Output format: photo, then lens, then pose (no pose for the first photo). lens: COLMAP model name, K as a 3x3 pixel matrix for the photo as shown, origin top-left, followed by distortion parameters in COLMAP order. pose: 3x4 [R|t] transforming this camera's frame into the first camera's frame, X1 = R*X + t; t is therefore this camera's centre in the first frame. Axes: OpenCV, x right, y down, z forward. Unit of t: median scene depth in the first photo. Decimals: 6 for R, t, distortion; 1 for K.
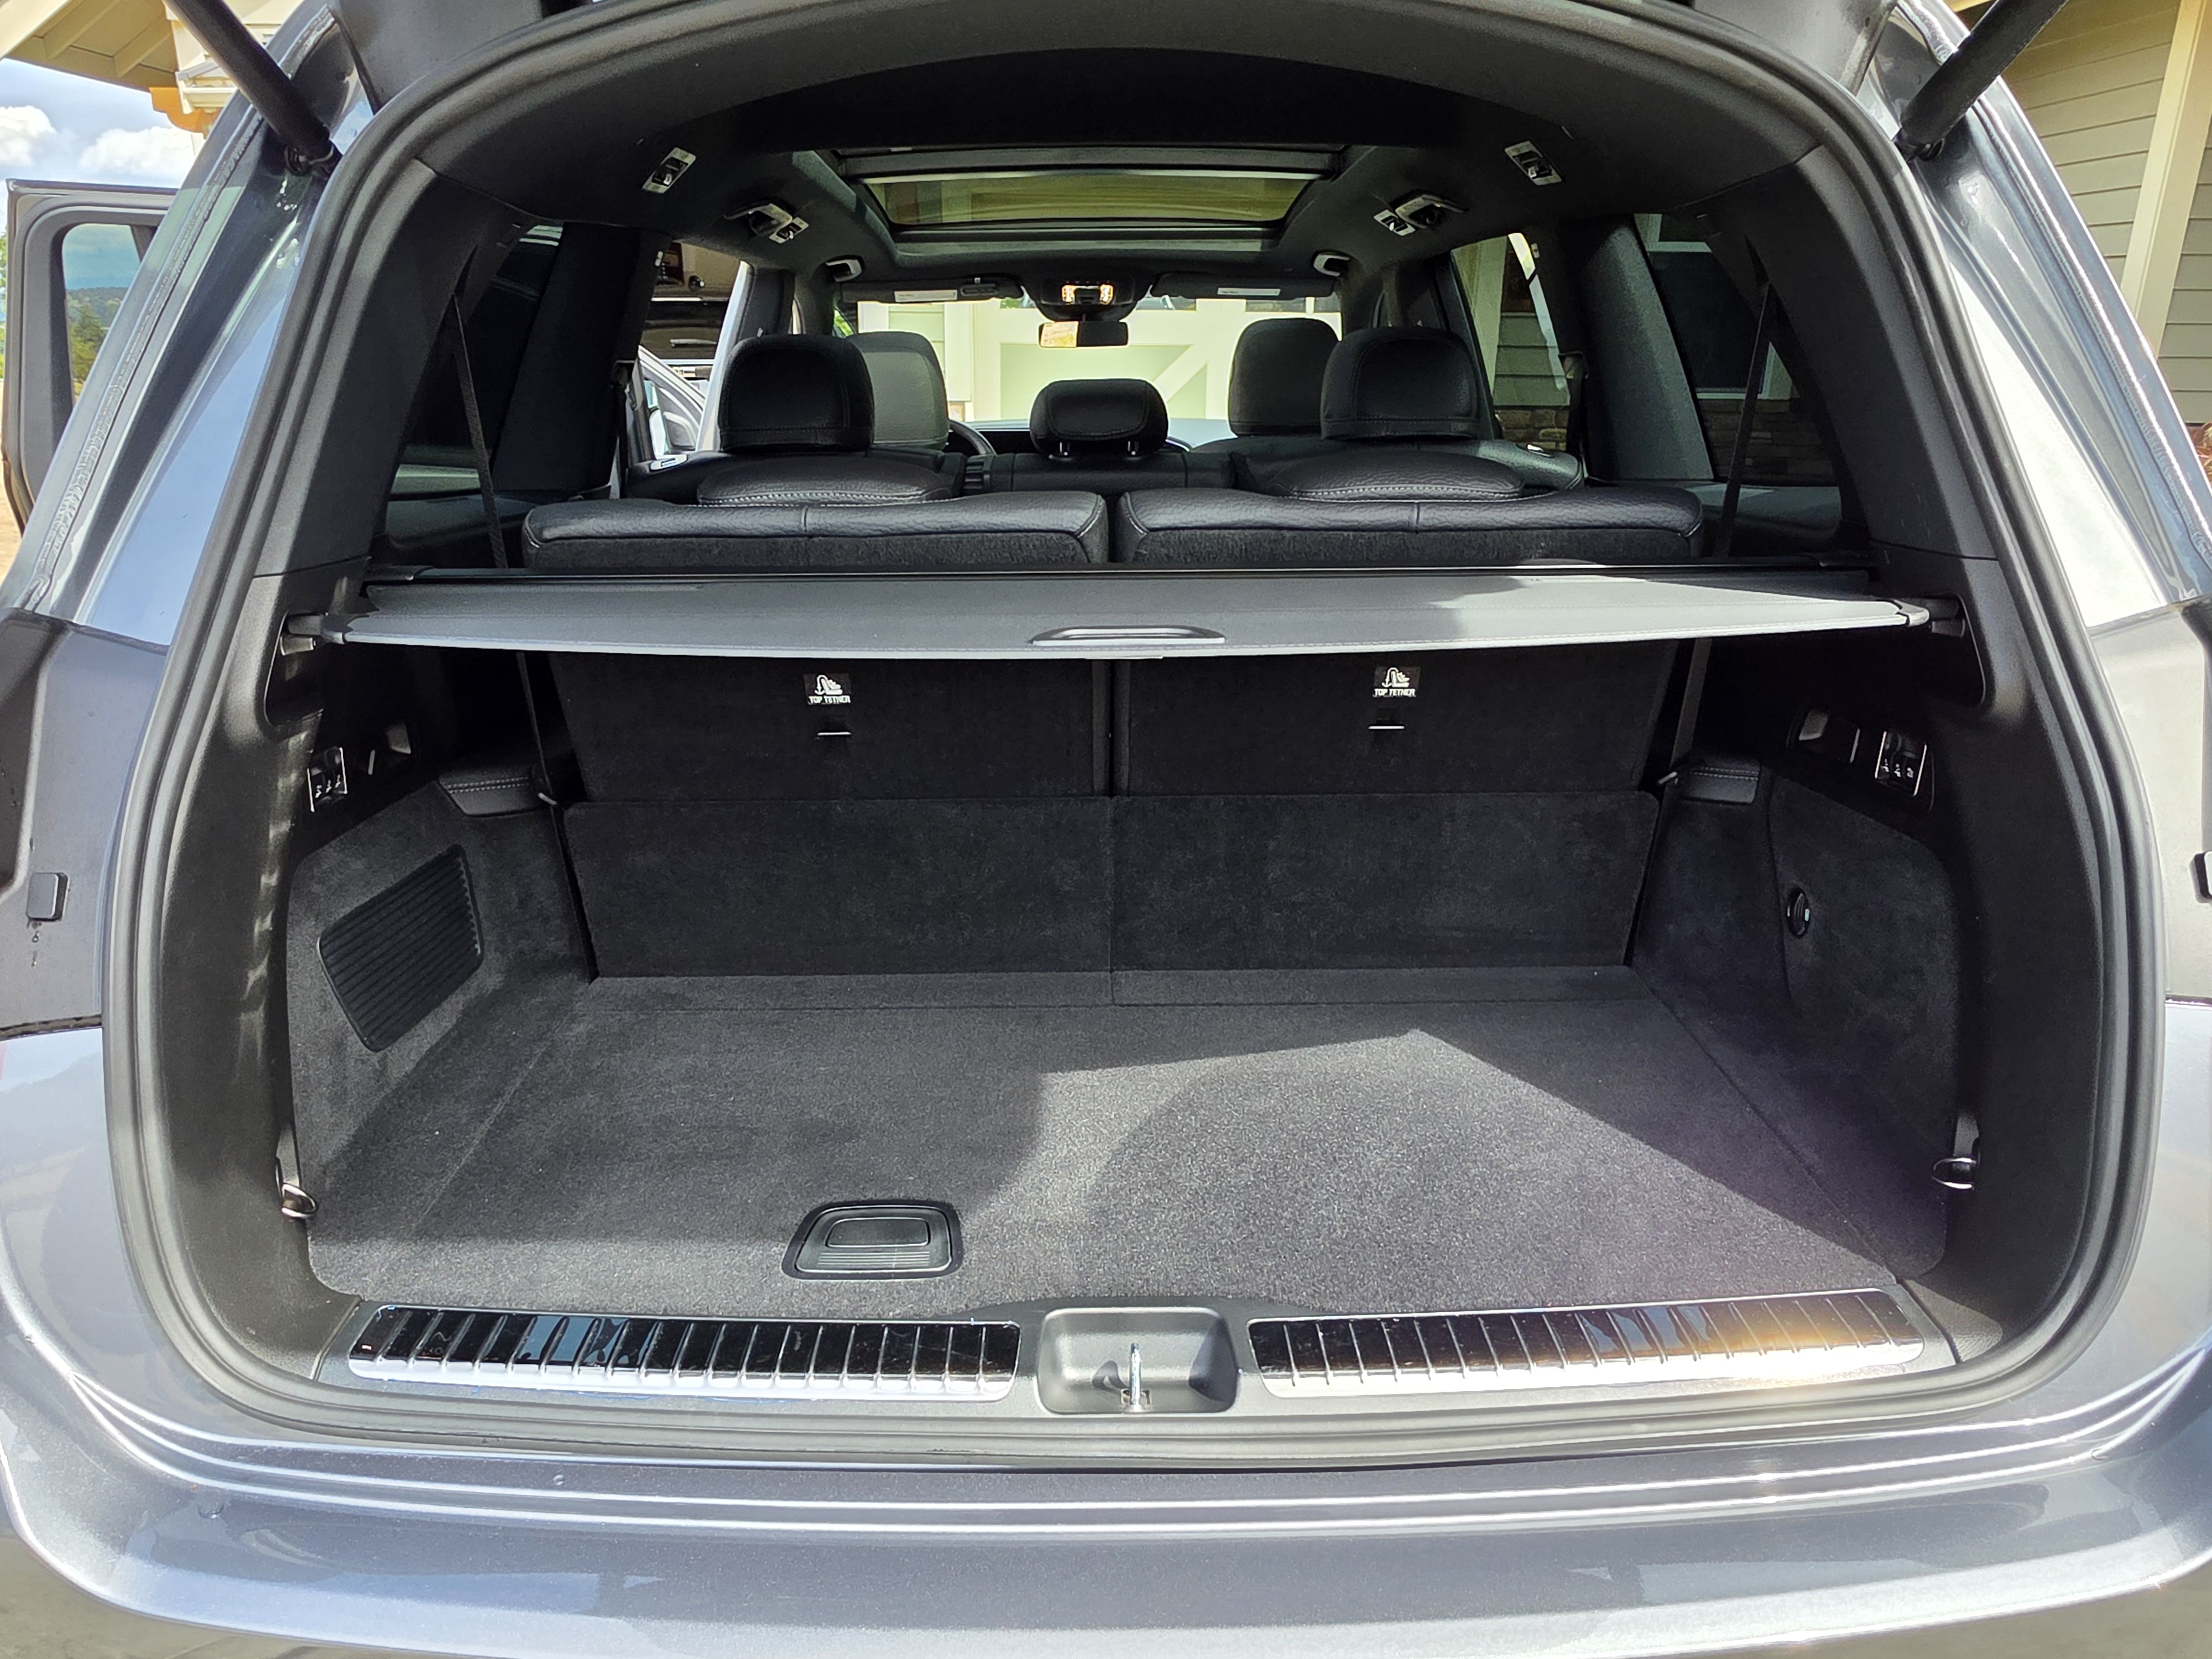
lens RADIAL K [[1521.7, 0, 1106.0], [0, 1521.7, 829.5], [0, 0, 1]] dist [0.004973, -0.003525]
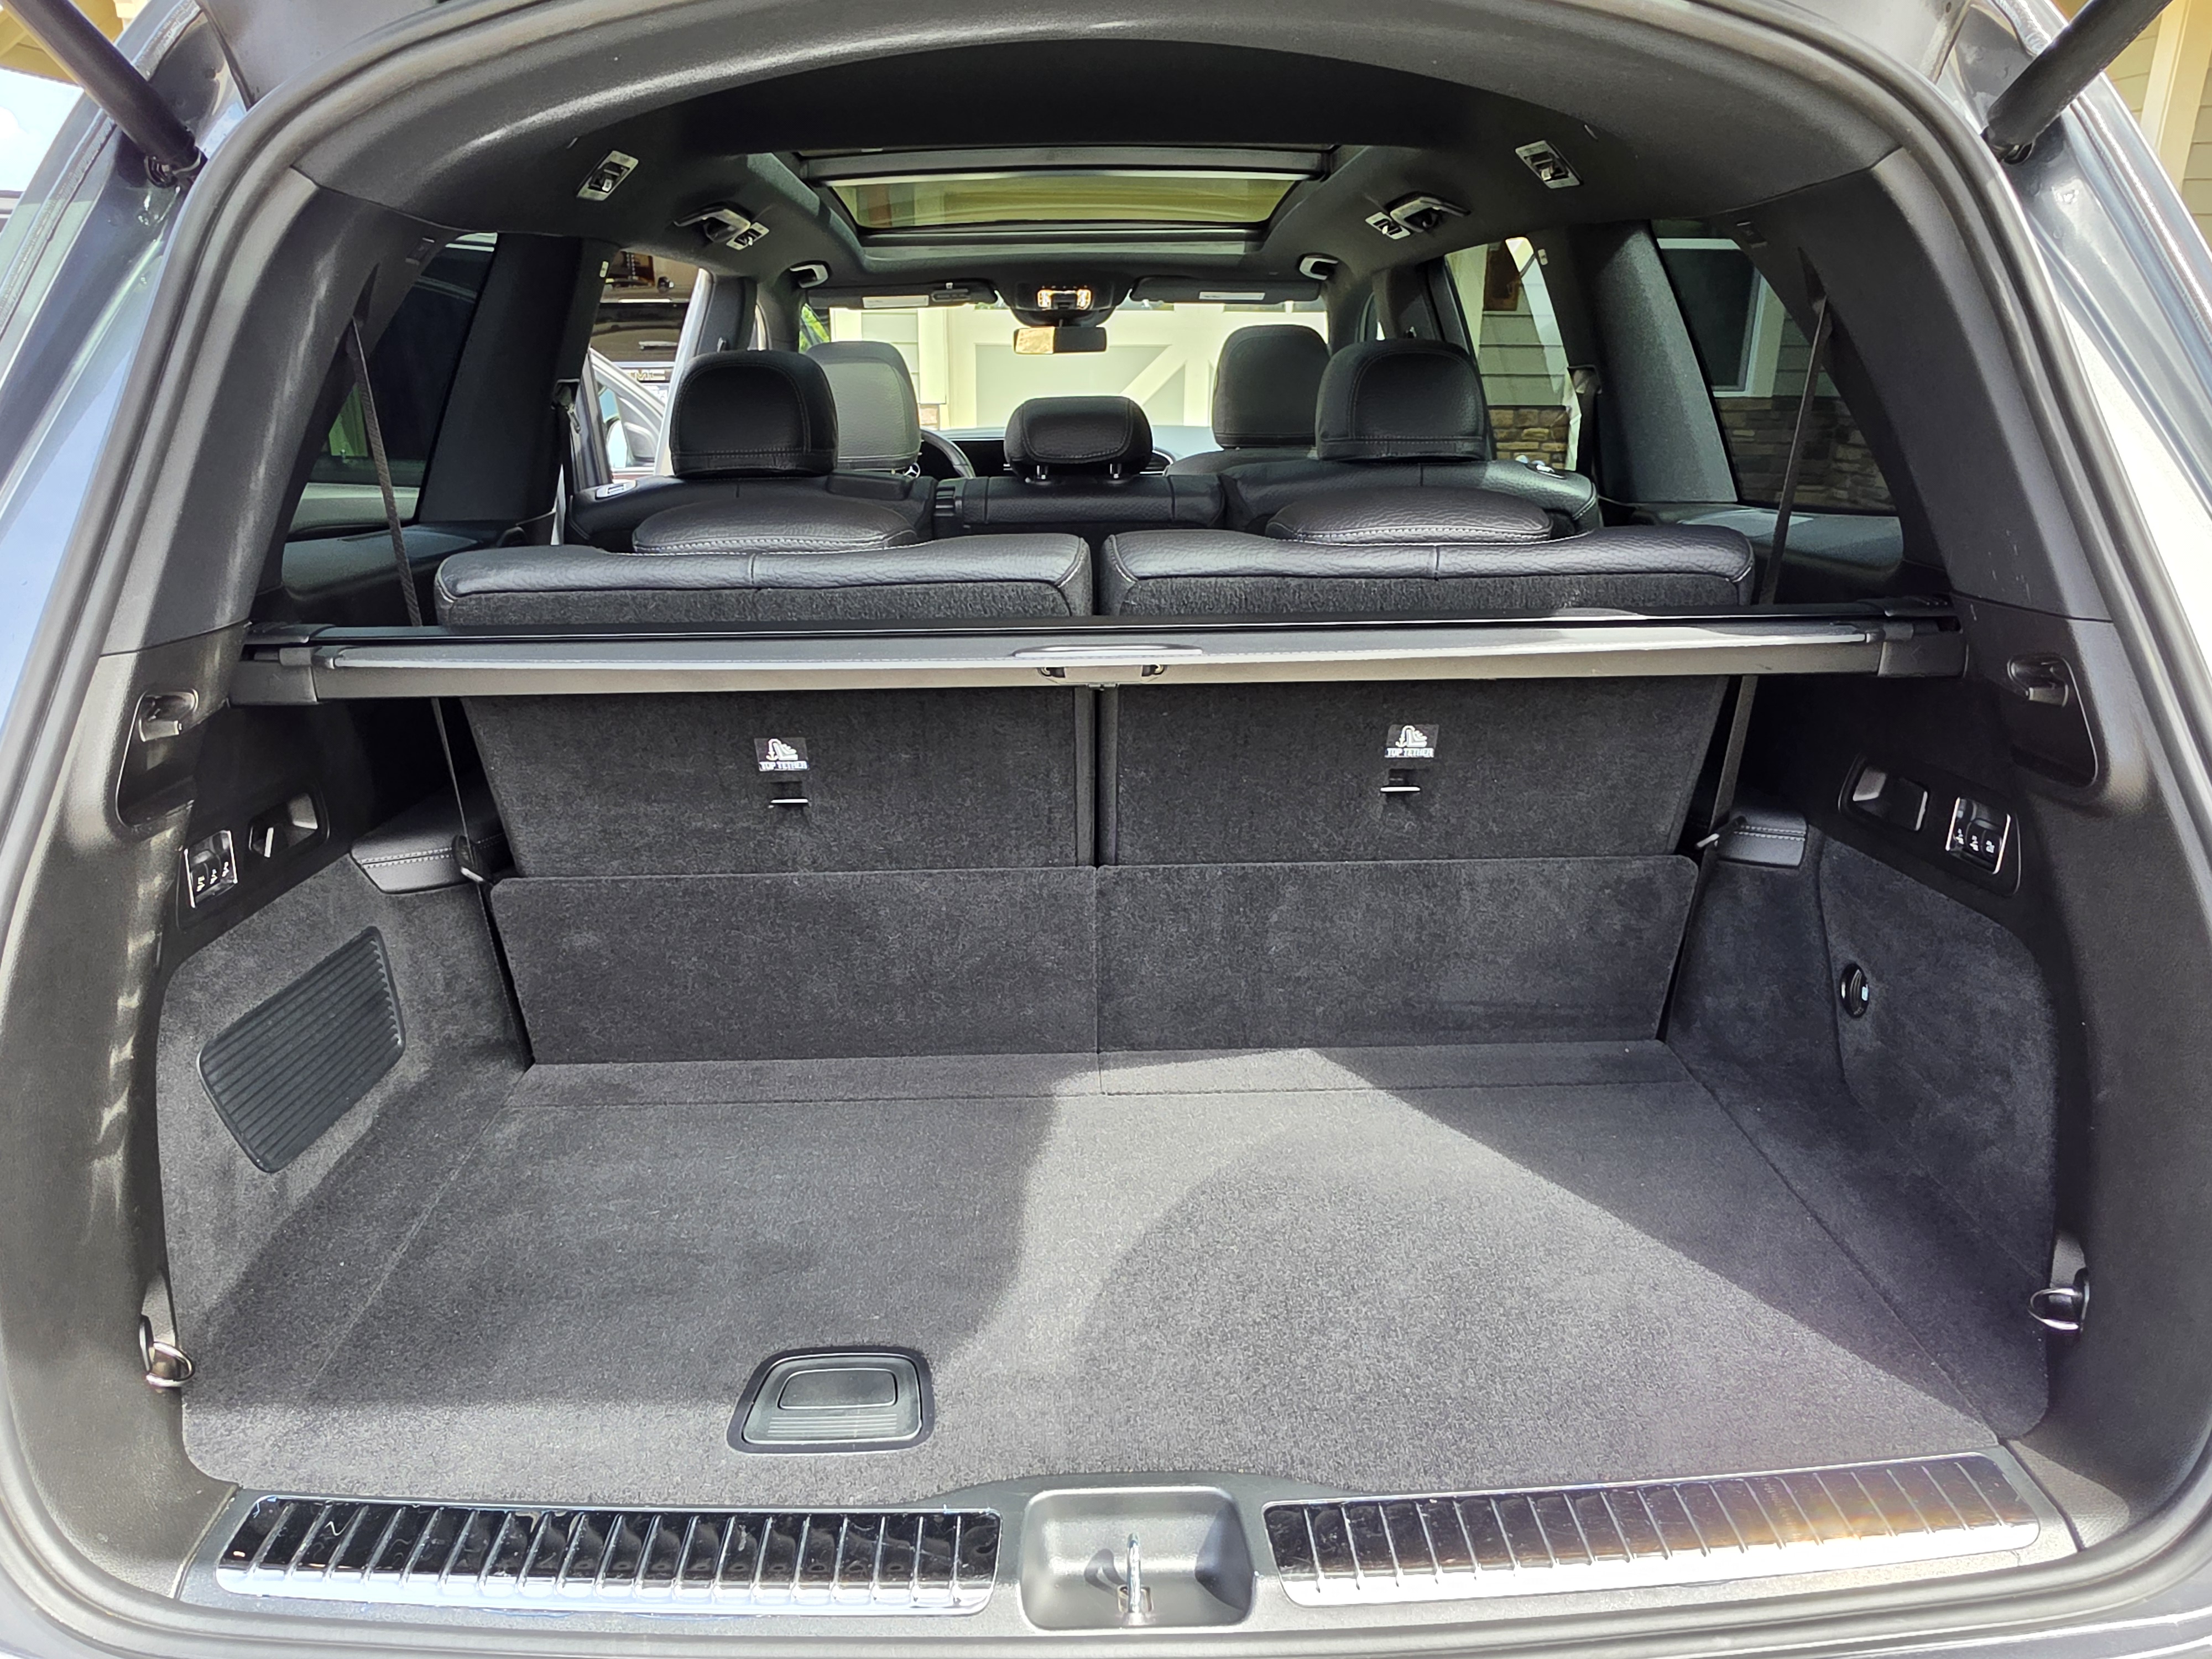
lens RADIAL K [[1521.7, 0, 1106.0], [0, 1521.7, 829.5], [0, 0, 1]] dist [0.004973, -0.003525]
pose [[0.999877, -0.008982, 0.012873, -0.003142], [0.008958, 0.999958, 0.001895, -0.051153], [-0.012889, -0.001780, 0.999915, 0.105358]]
